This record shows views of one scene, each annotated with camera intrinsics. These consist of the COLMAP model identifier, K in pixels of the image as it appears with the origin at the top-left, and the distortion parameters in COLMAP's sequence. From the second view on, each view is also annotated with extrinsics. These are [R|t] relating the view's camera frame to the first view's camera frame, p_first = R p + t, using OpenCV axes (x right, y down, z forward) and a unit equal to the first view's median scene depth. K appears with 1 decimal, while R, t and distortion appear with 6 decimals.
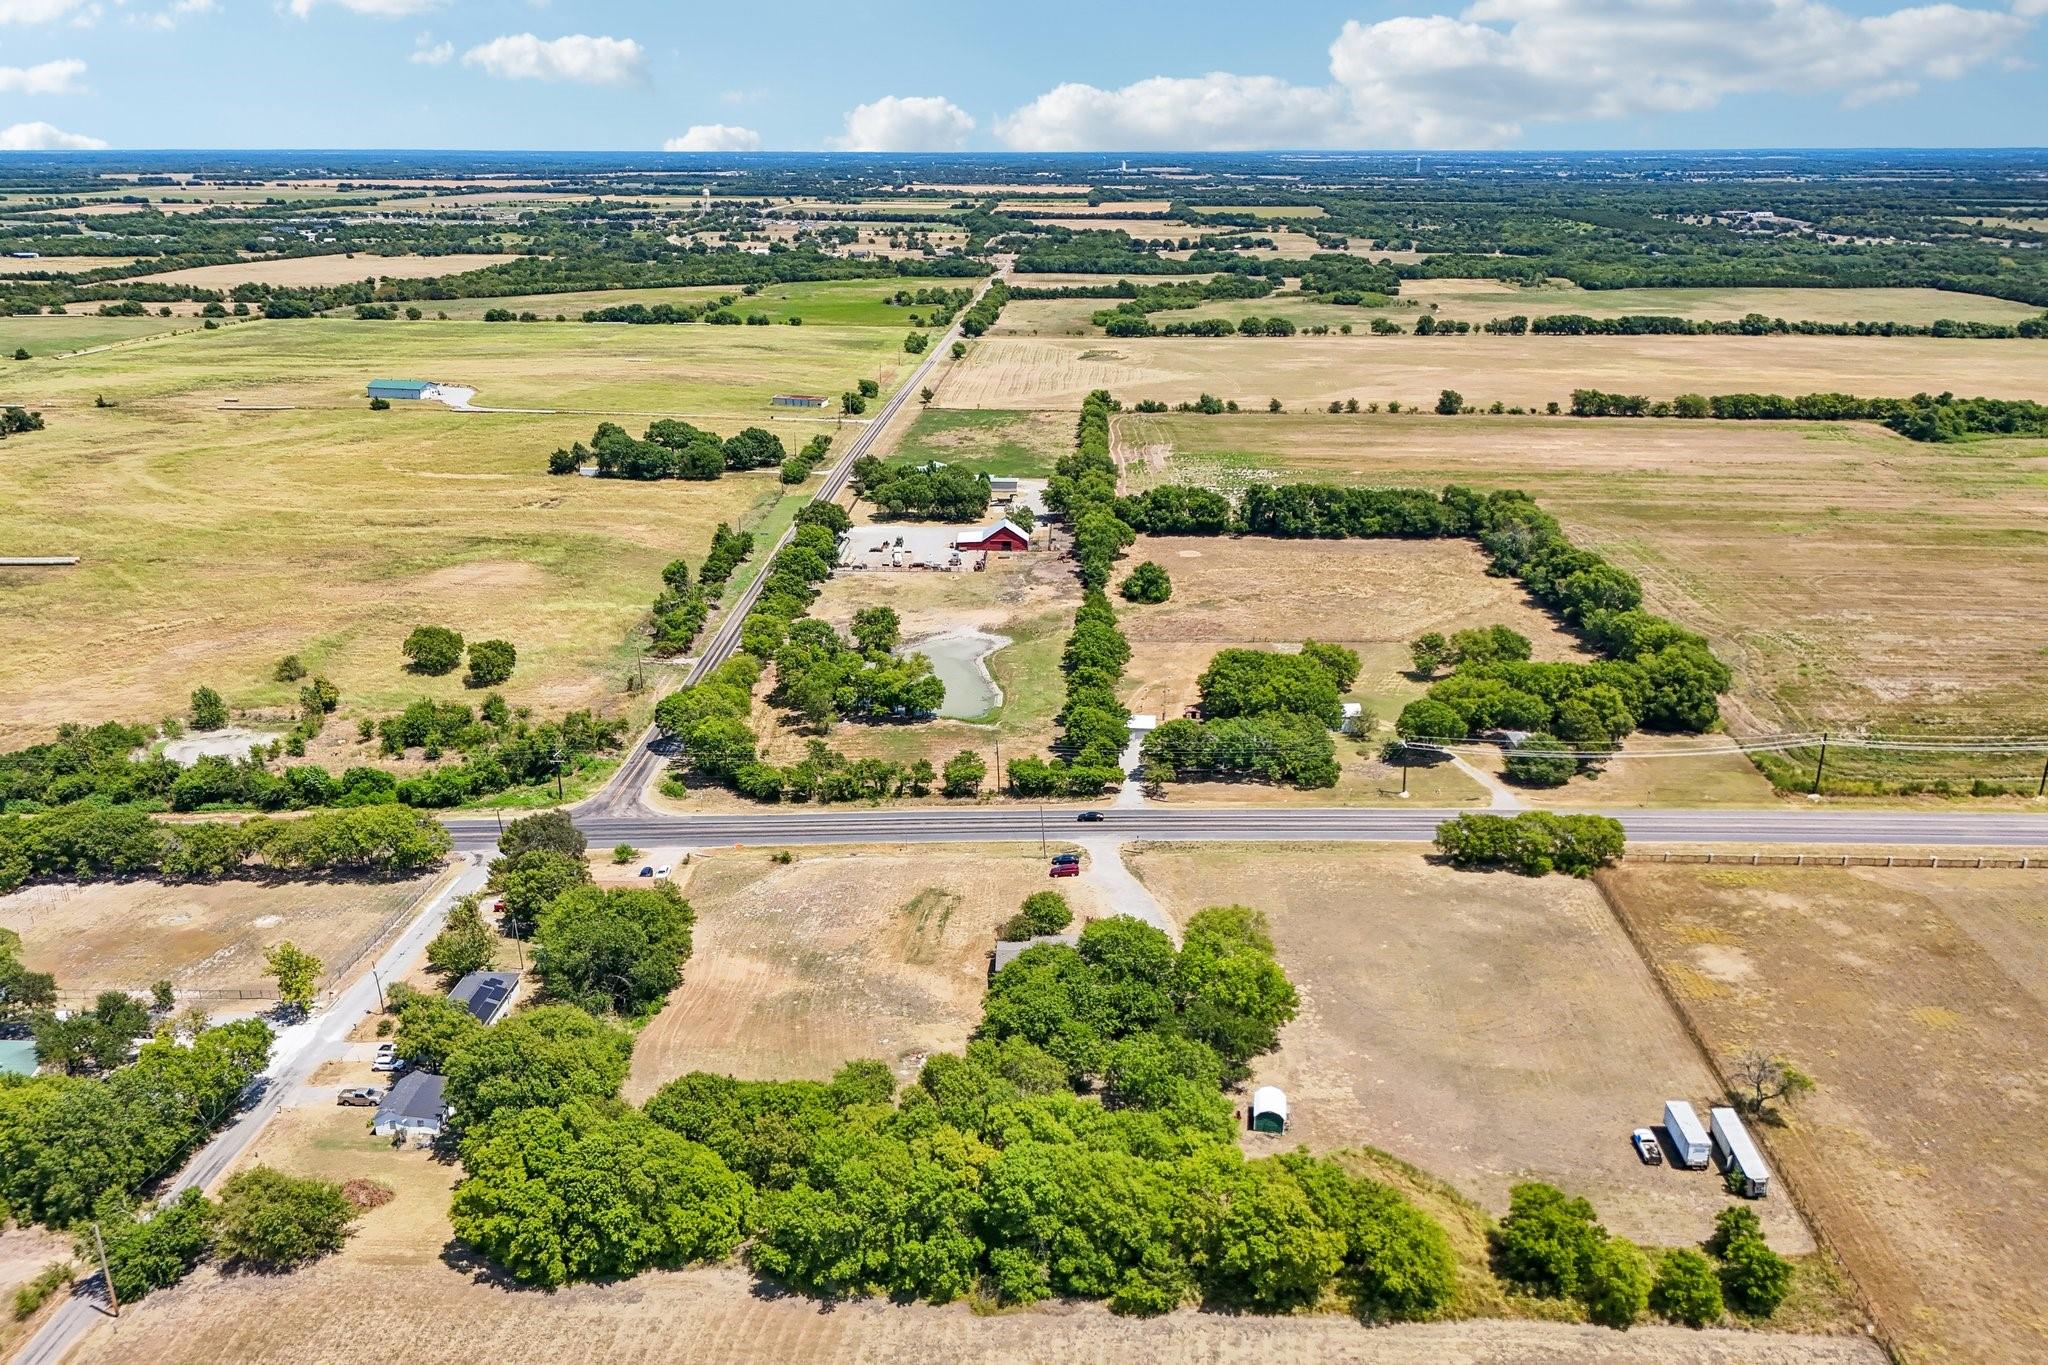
lens RADIAL K [[1495.7, 0, 1018.1], [0, 1495.7, 707.0], [0, 0, 1]] dist [0.102178, -0.133593]
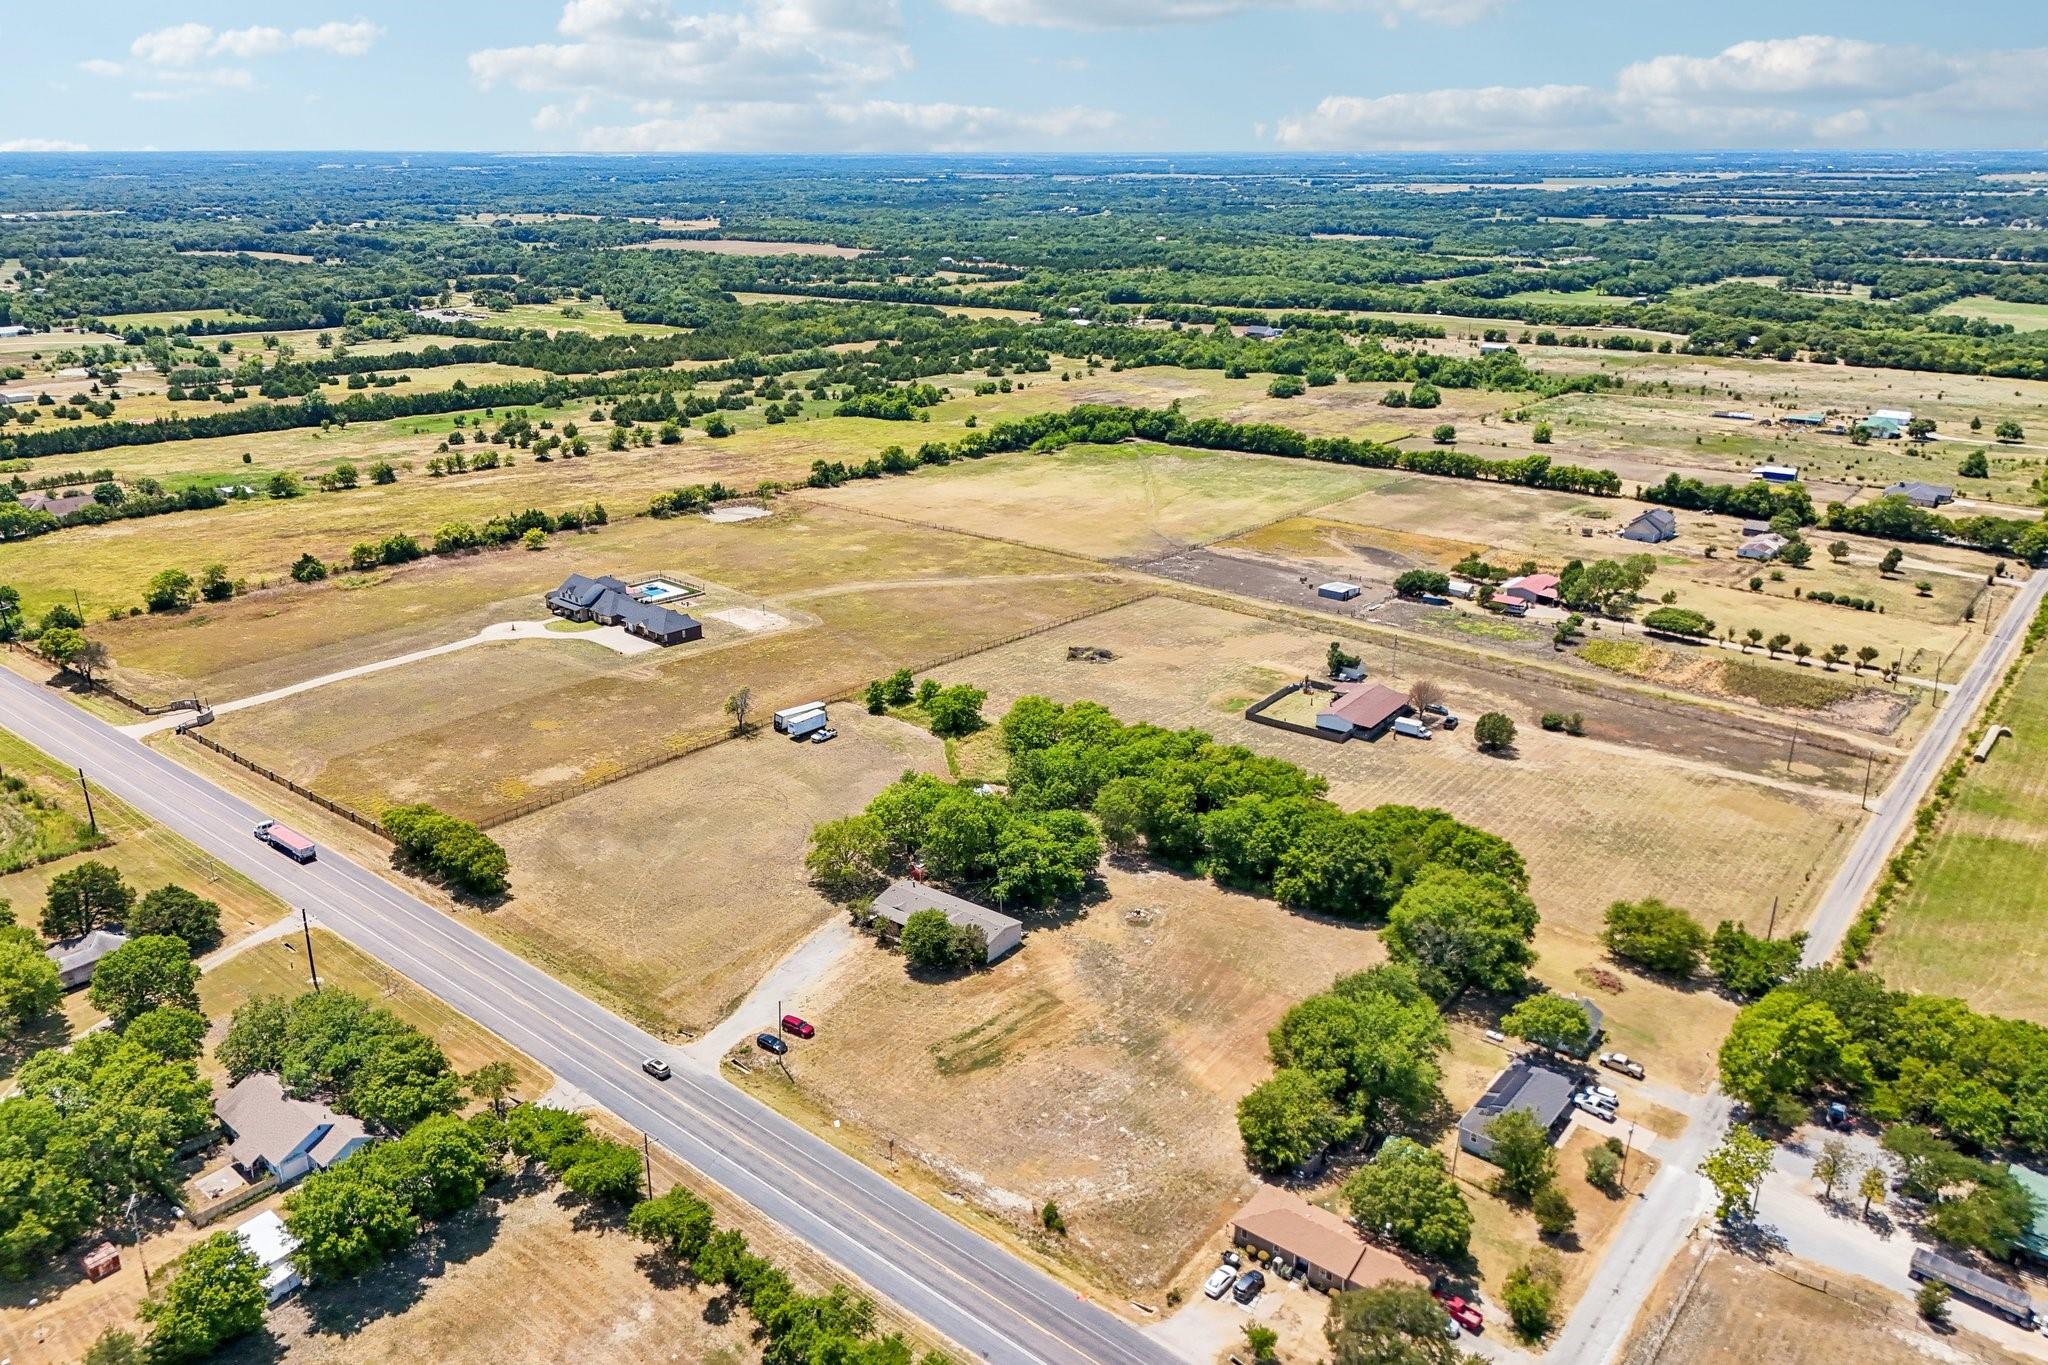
lens RADIAL K [[1495.7, 0, 1018.1], [0, 1495.7, 707.0], [0, 0, 1]] dist [0.102178, -0.133593]
pose [[-0.809635, -0.204869, 0.550018, -0.436672], [0.206953, 0.777272, 0.594154, -0.442737], [-0.549238, 0.594875, -0.586908, 1.192433]]
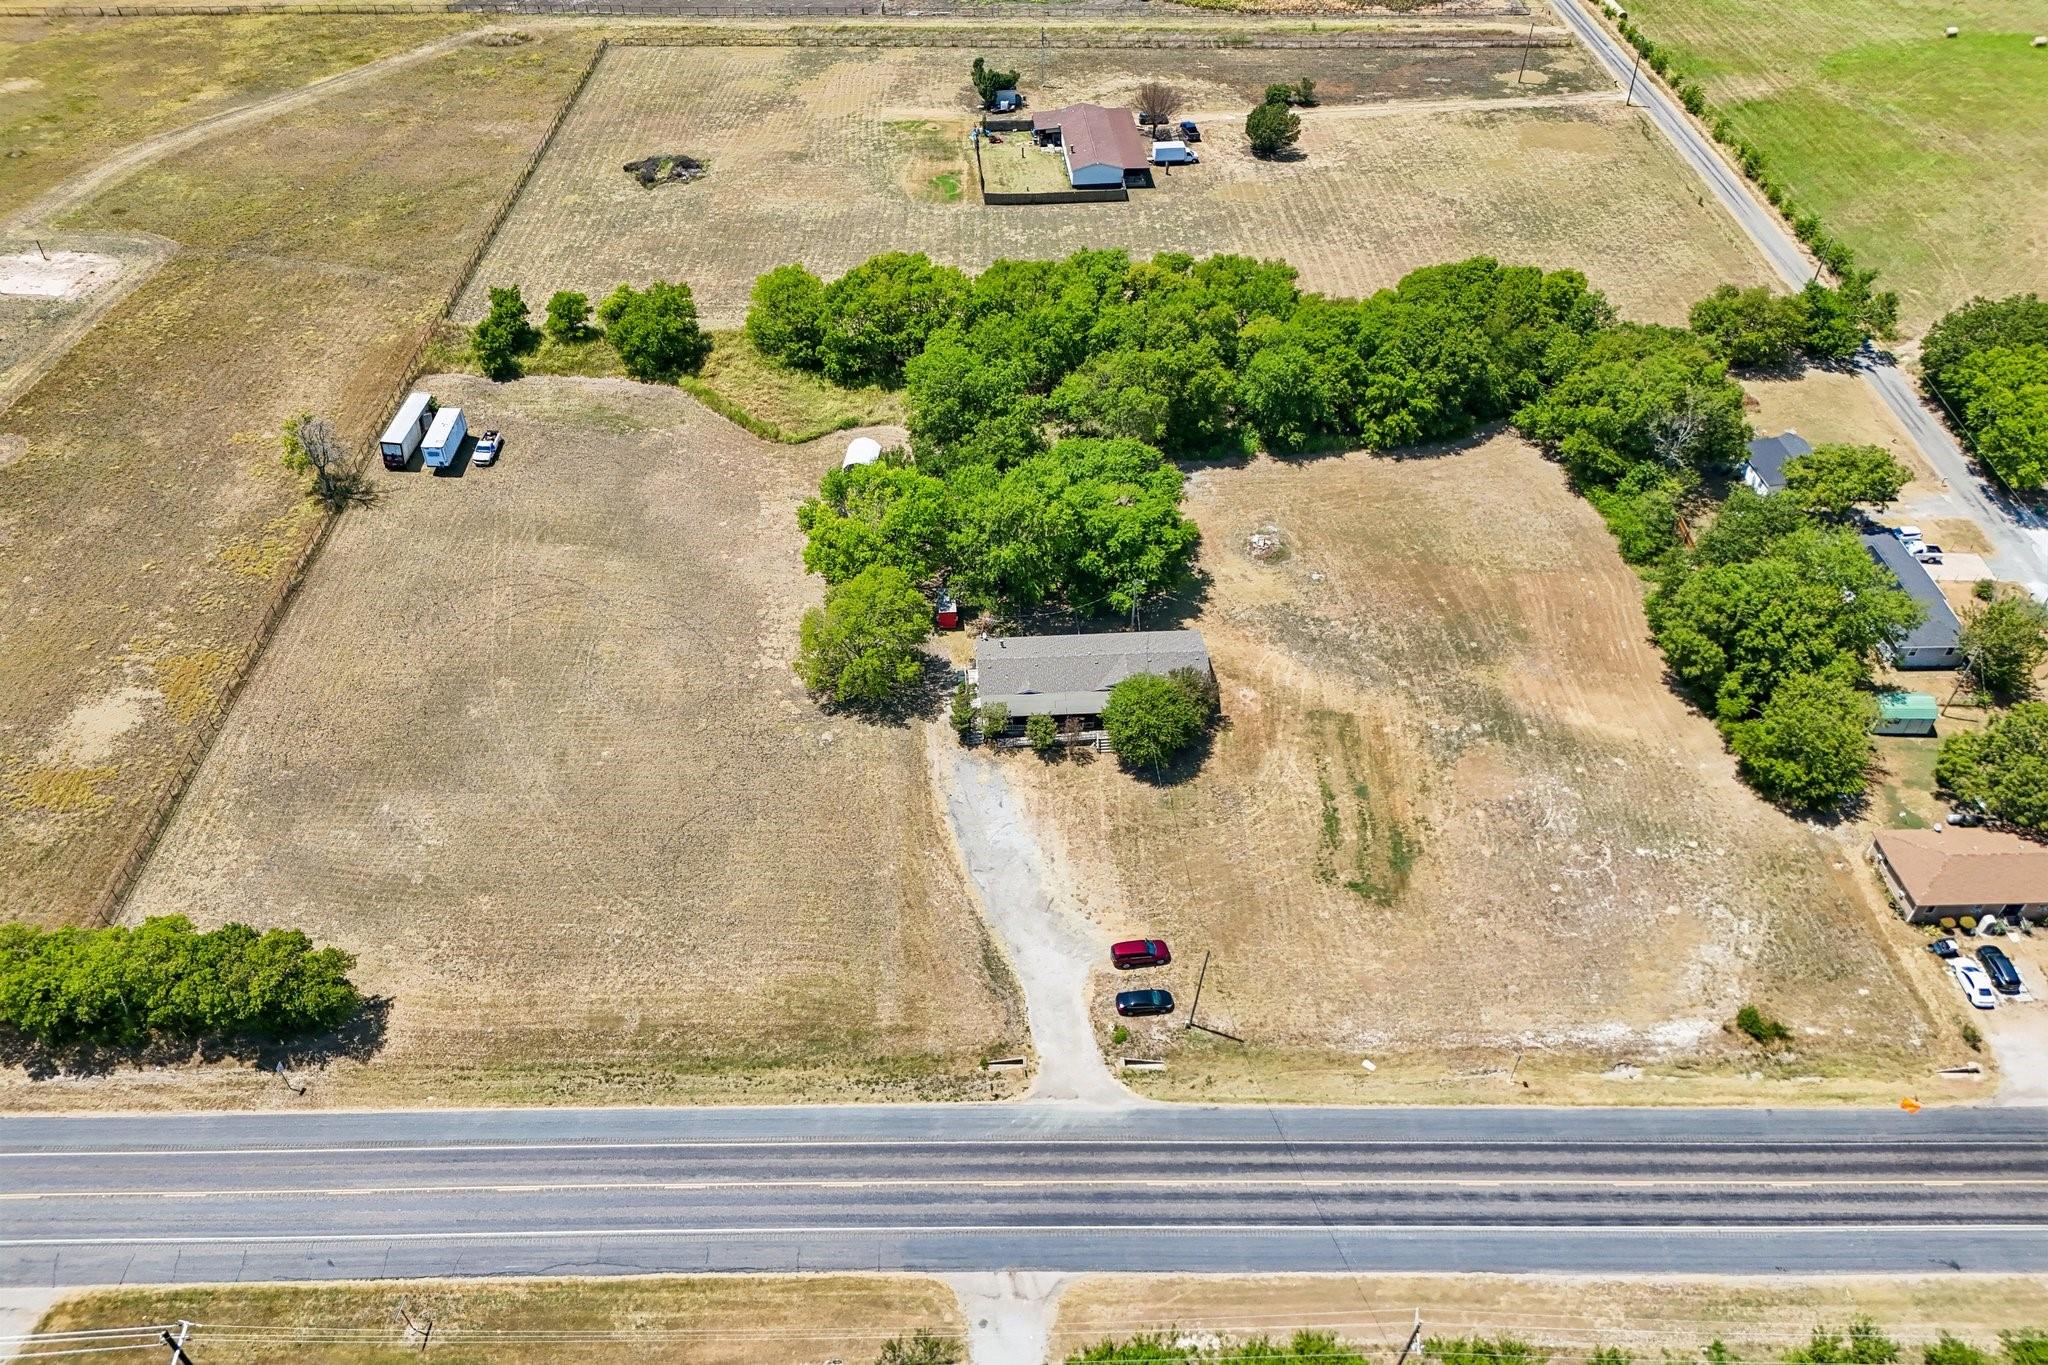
lens RADIAL K [[1509.0, 0, 1019.5], [0, 1509.0, 681.1], [0, 0, 1]] dist [0.074074, -0.072435]
pose [[-0.996990, 0.059308, -0.049942, 0.082673], [-0.017768, 0.452213, 0.891733, -0.343802], [0.075471, 0.889936, -0.449798, 1.039000]]
